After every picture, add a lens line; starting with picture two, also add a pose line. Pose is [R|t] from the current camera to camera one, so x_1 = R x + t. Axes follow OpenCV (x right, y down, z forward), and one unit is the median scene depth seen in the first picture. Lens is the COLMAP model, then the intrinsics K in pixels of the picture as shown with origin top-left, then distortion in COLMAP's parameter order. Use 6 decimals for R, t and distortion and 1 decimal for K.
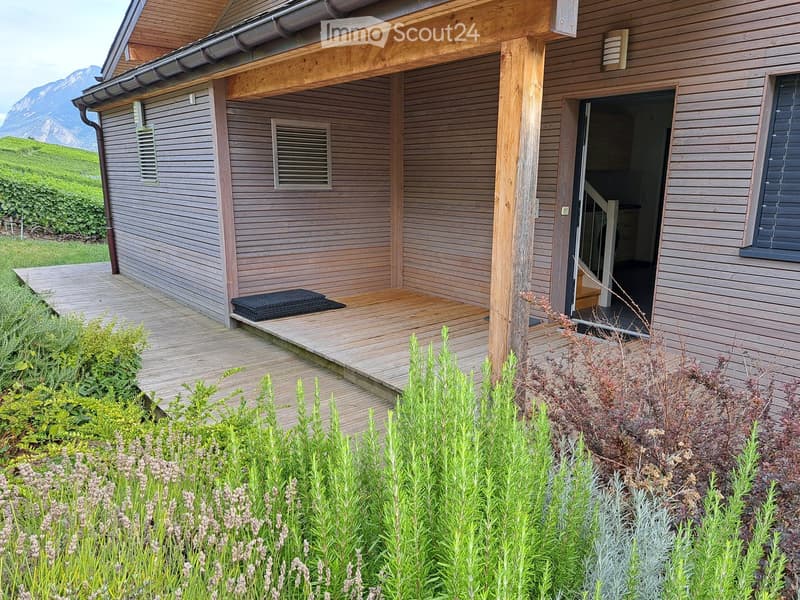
lens RADIAL K [[579.4, 0, 401.9], [0, 579.4, 302.8], [0, 0, 1]] dist [0.041839, -0.018409]
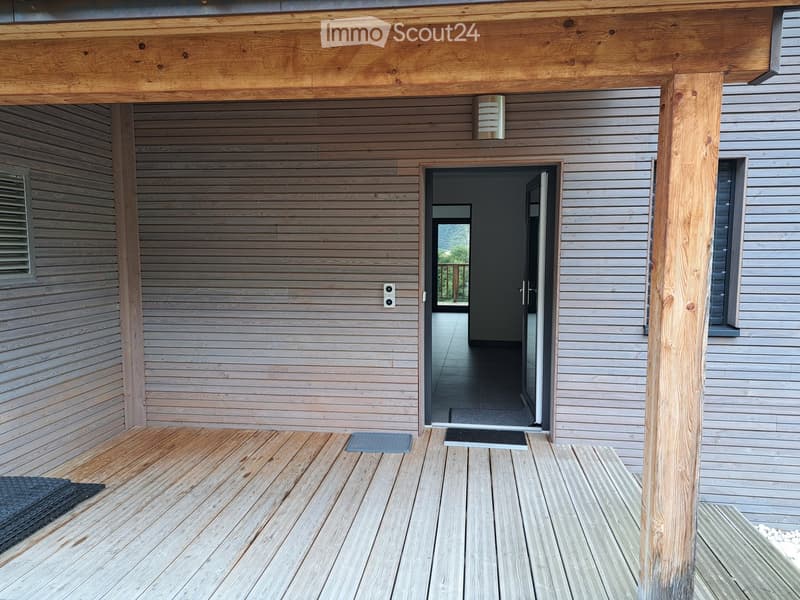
lens RADIAL K [[579.4, 0, 401.4], [0, 579.4, 295.7], [0, 0, 1]] dist [0.041839, -0.018409]
pose [[0.731038, -0.066081, 0.679129, -0.297595], [0.151817, 0.986103, -0.067470, -0.107024], [-0.665233, 0.152426, 0.730911, 0.414051]]
